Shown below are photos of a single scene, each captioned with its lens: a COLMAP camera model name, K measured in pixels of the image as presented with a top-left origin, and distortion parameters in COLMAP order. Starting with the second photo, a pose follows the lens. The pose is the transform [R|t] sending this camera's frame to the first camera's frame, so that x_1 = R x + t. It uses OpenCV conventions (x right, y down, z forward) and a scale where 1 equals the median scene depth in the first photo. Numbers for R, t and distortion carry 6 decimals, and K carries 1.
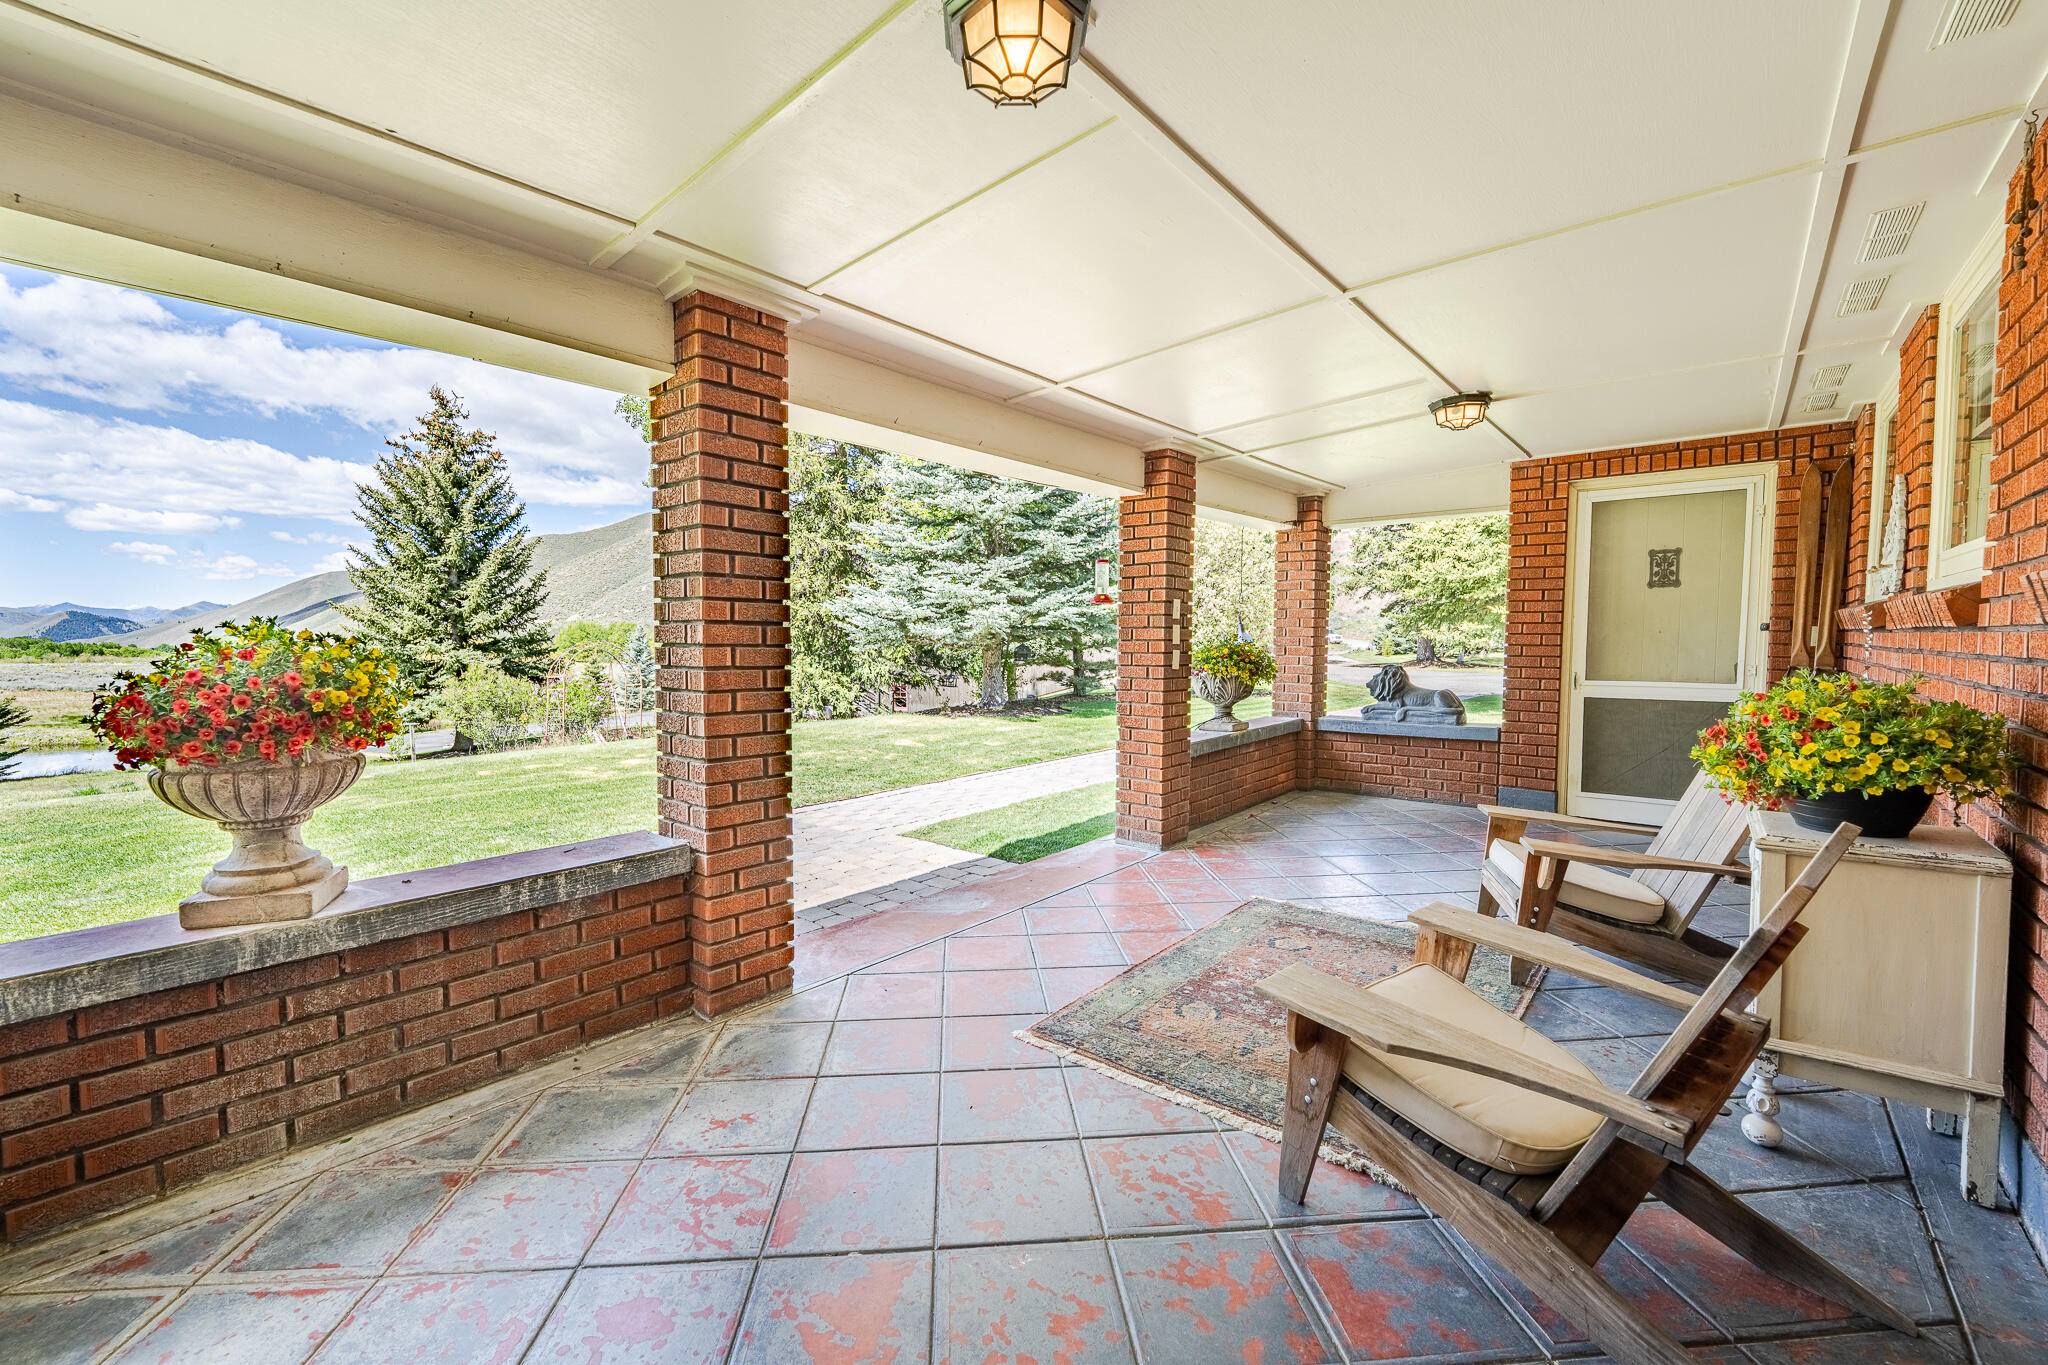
lens RADIAL K [[831.0, 0, 1021.1], [0, 831.0, 686.4], [0, 0, 1]] dist [-0.014483, -0.000489]
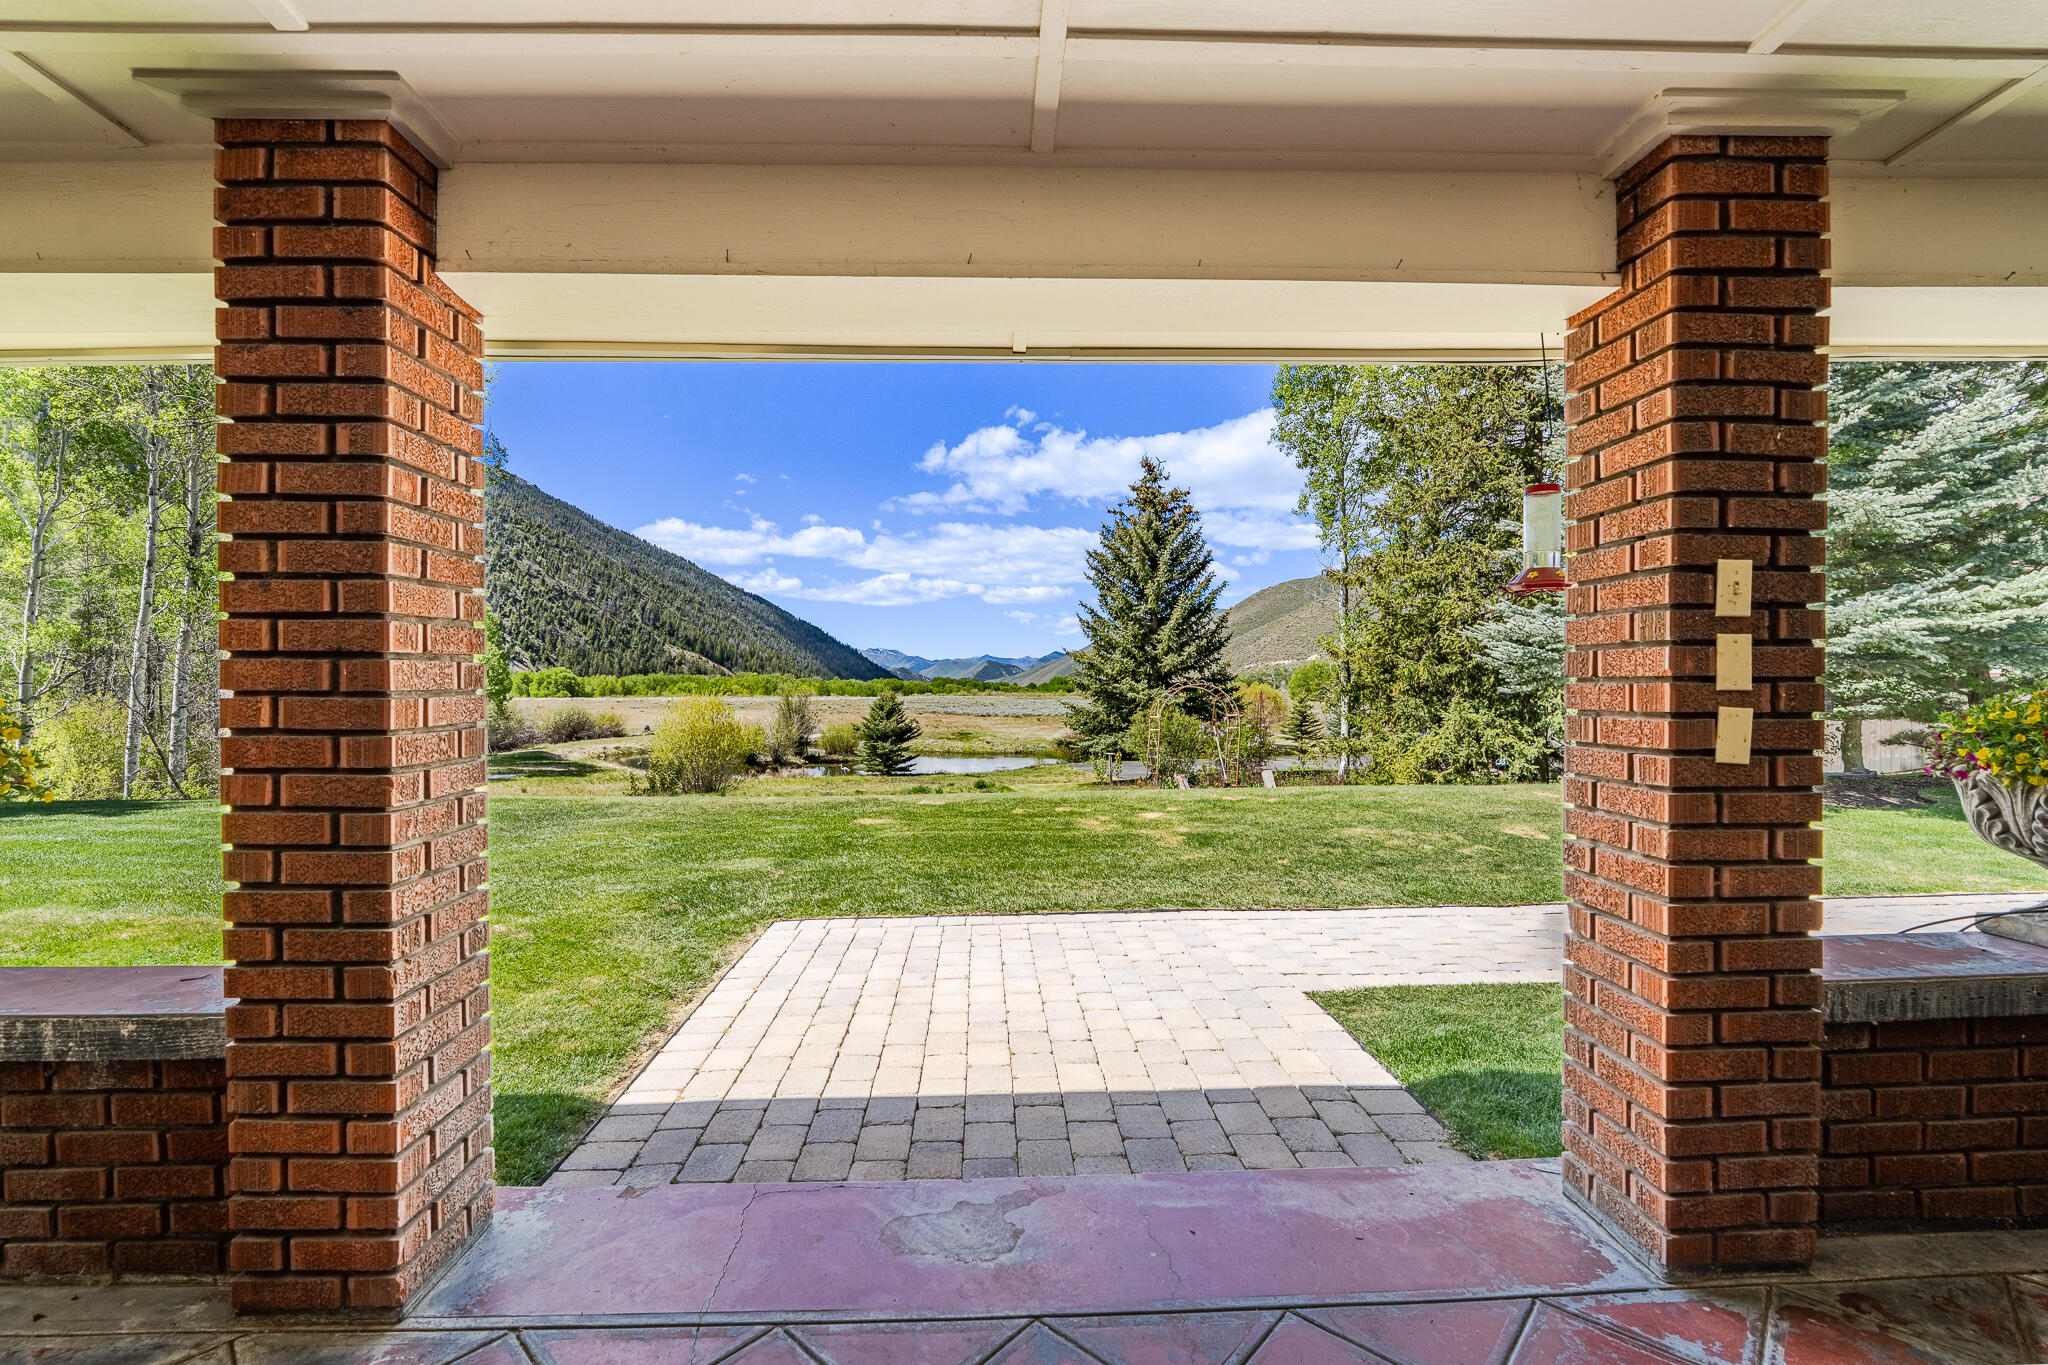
lens RADIAL K [[859.0, 0, 1007.6], [0, 859.0, 683.3], [0, 0, 1]] dist [0.000531, -0.005854]
pose [[0.668511, -0.000512, -0.743702, 0.047215], [-0.037271, 0.998720, -0.034190, -0.005740], [0.742768, 0.050575, 0.667636, 0.102135]]
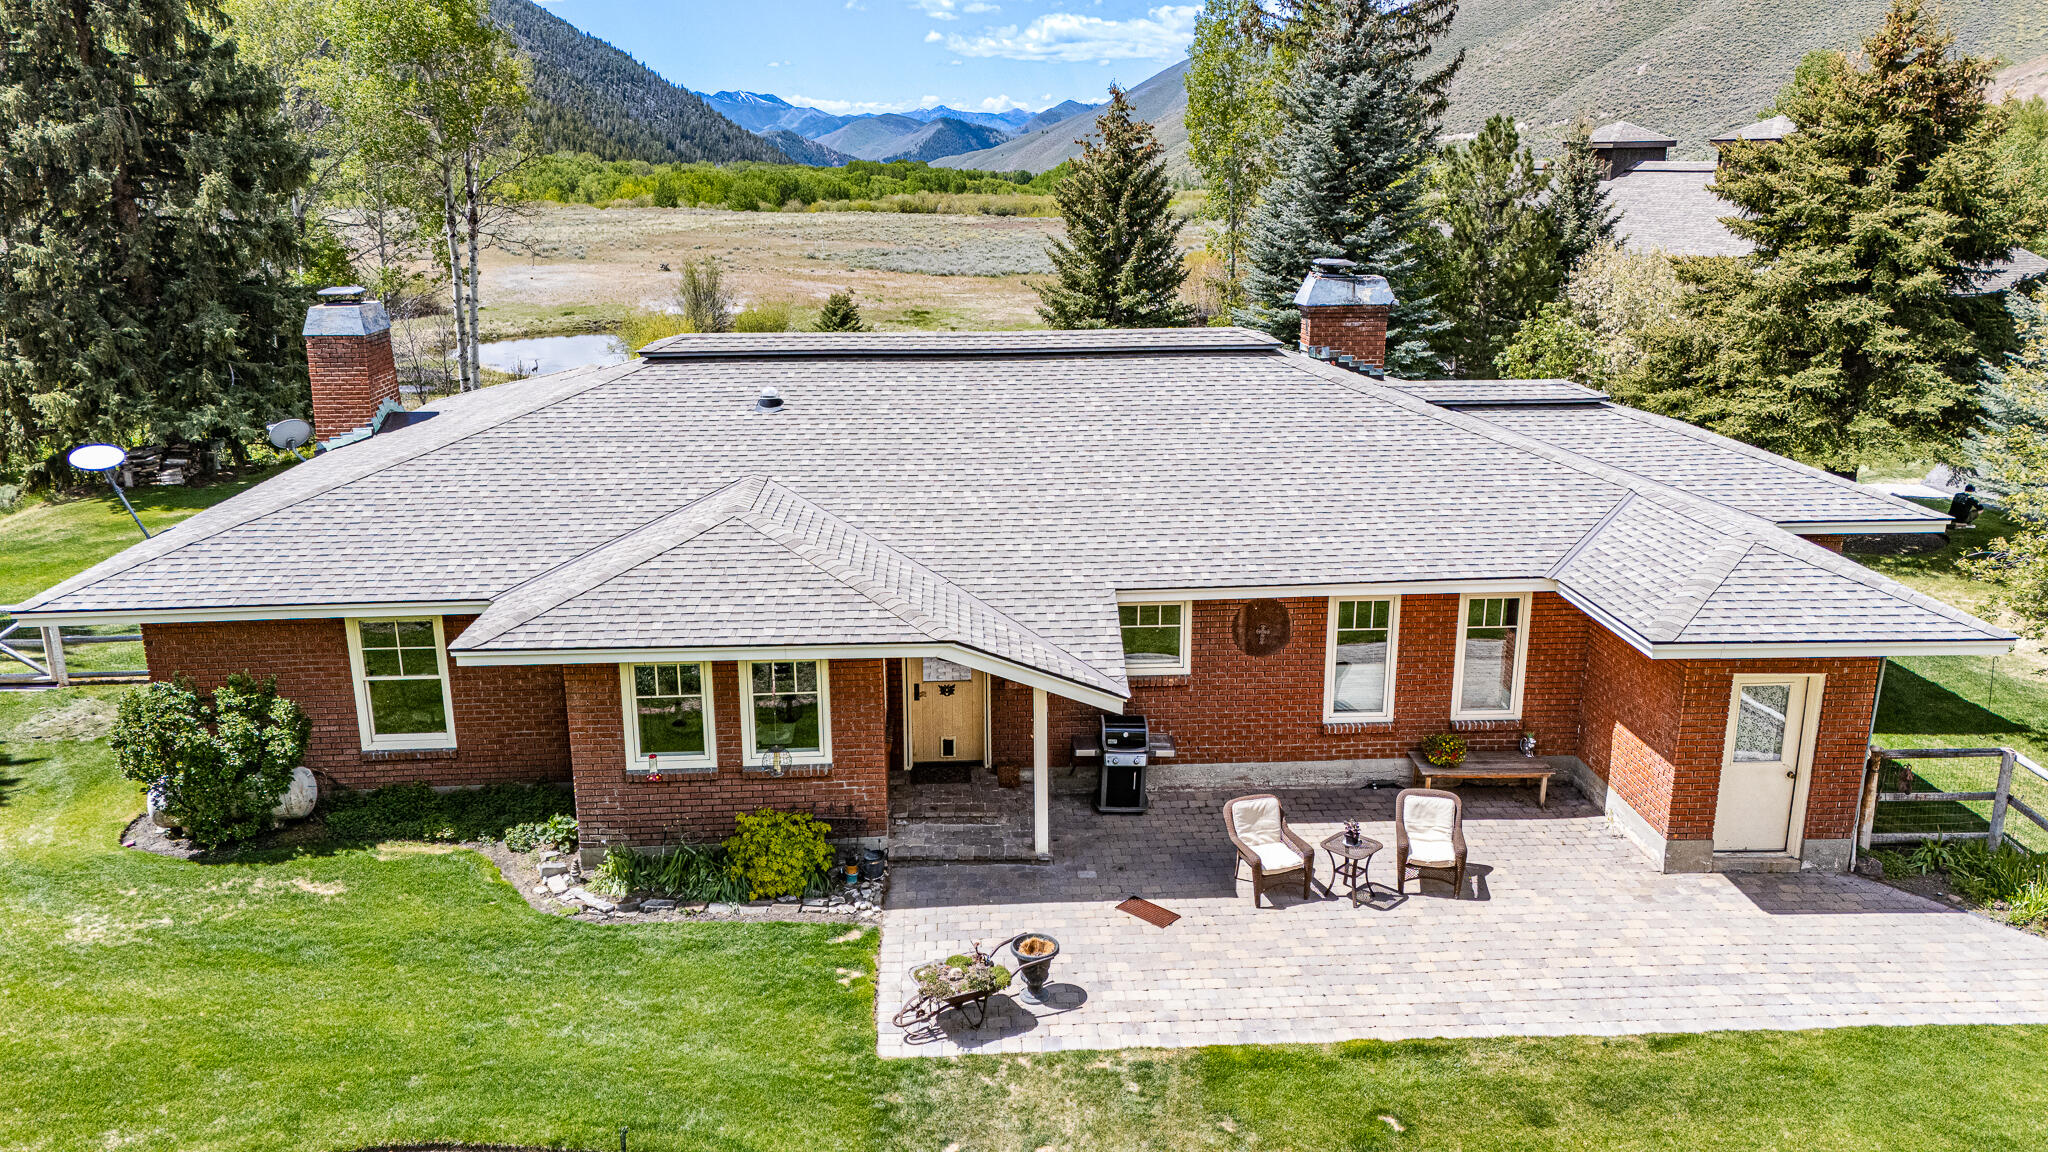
lens RADIAL K [[1520.8, 0, 1024.0], [0, 1520.8, 576.0], [0, 0, 1]] dist [0.053257, -0.005020]
pose [[0.688363, 0.191227, -0.699706, 0.936583], [-0.037830, 0.972776, 0.228639, -0.214041], [0.724379, -0.130917, 0.676857, -0.695962]]
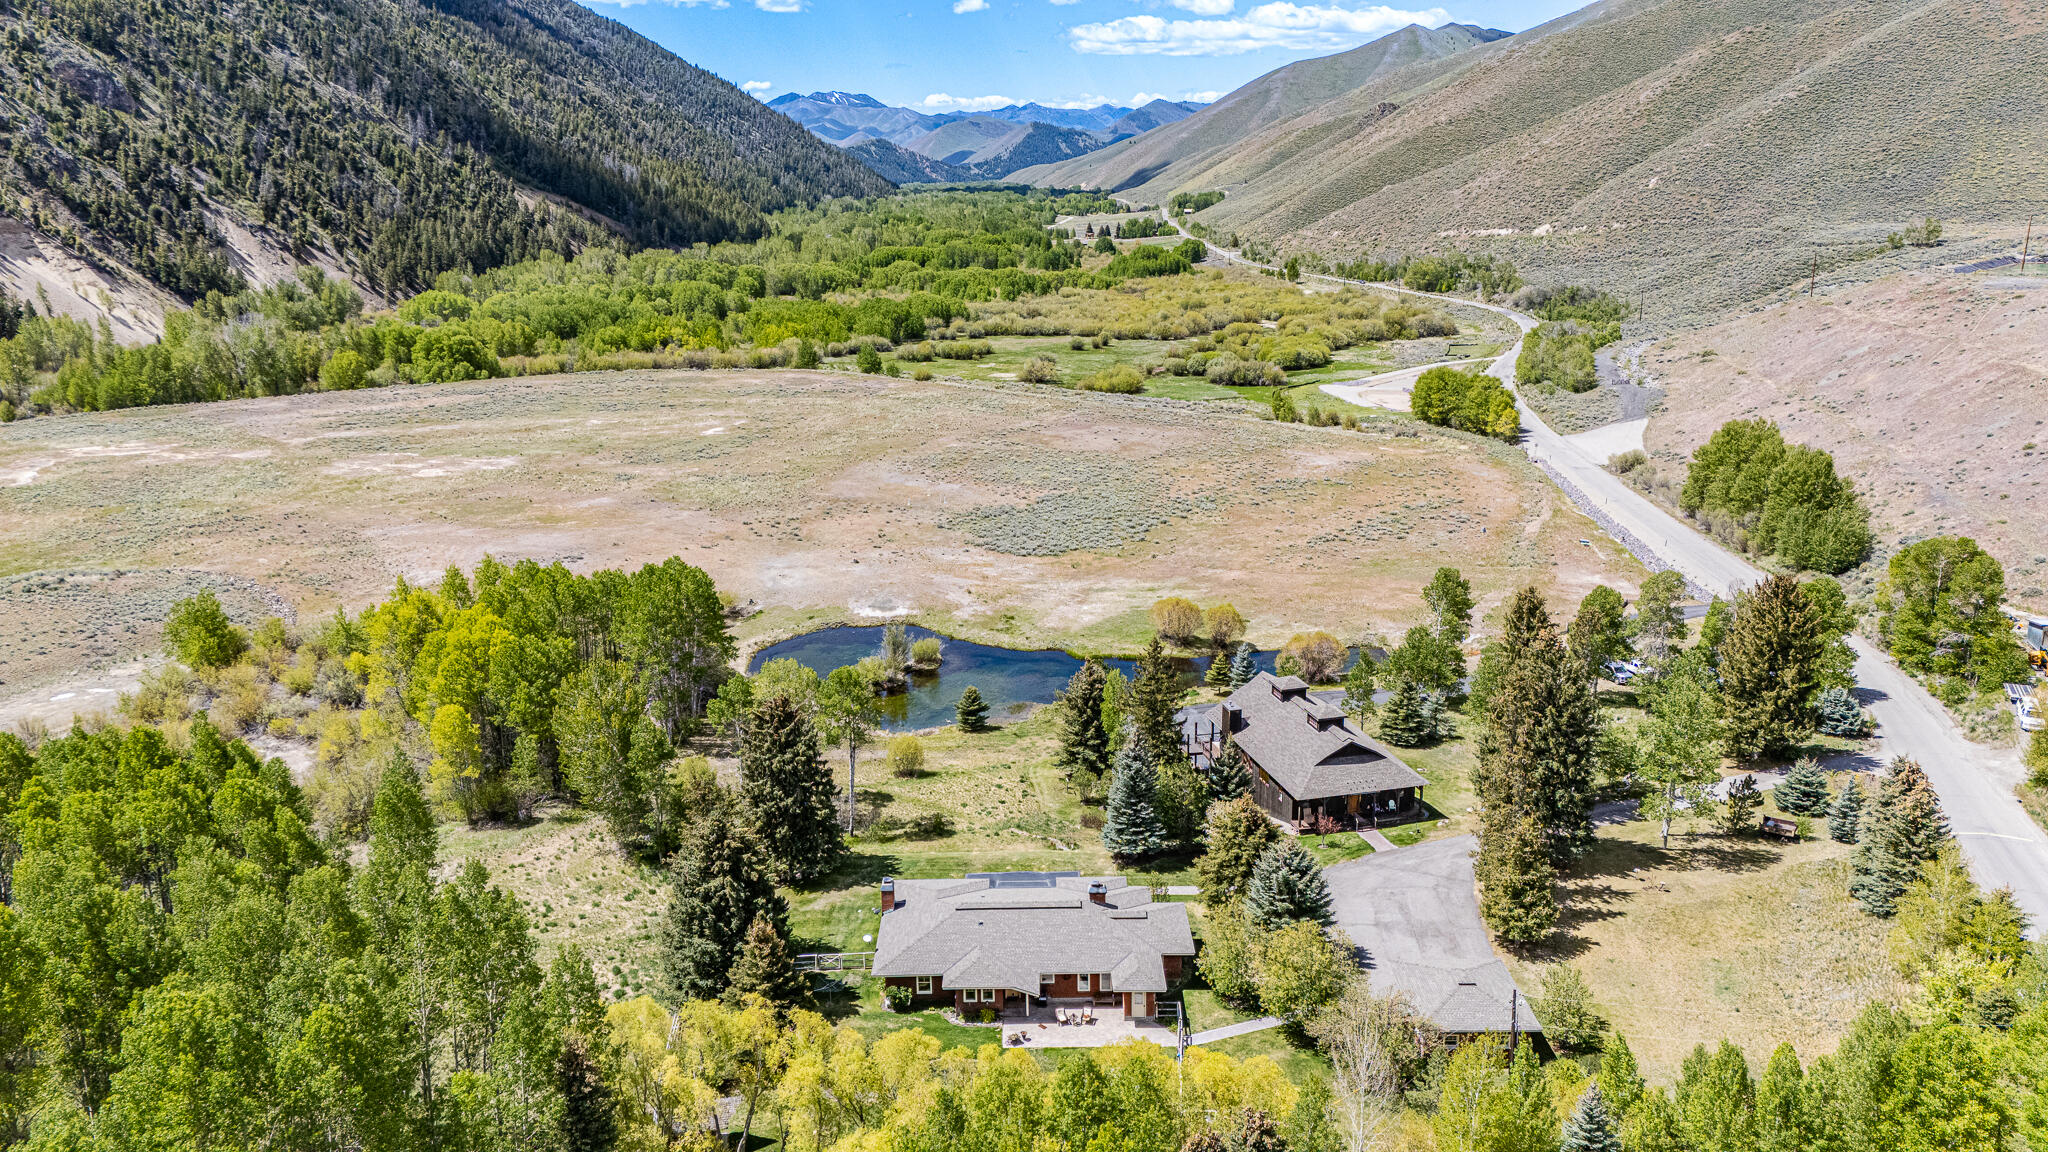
lens RADIAL K [[1520.8, 0, 1024.0], [0, 1520.8, 576.0], [0, 0, 1]] dist [0.053257, -0.005020]
pose [[0.646034, 0.200001, -0.736641, 3.293393], [-0.031015, 0.971144, 0.236469, -2.069802], [0.762678, -0.129920, 0.633595, -2.723878]]
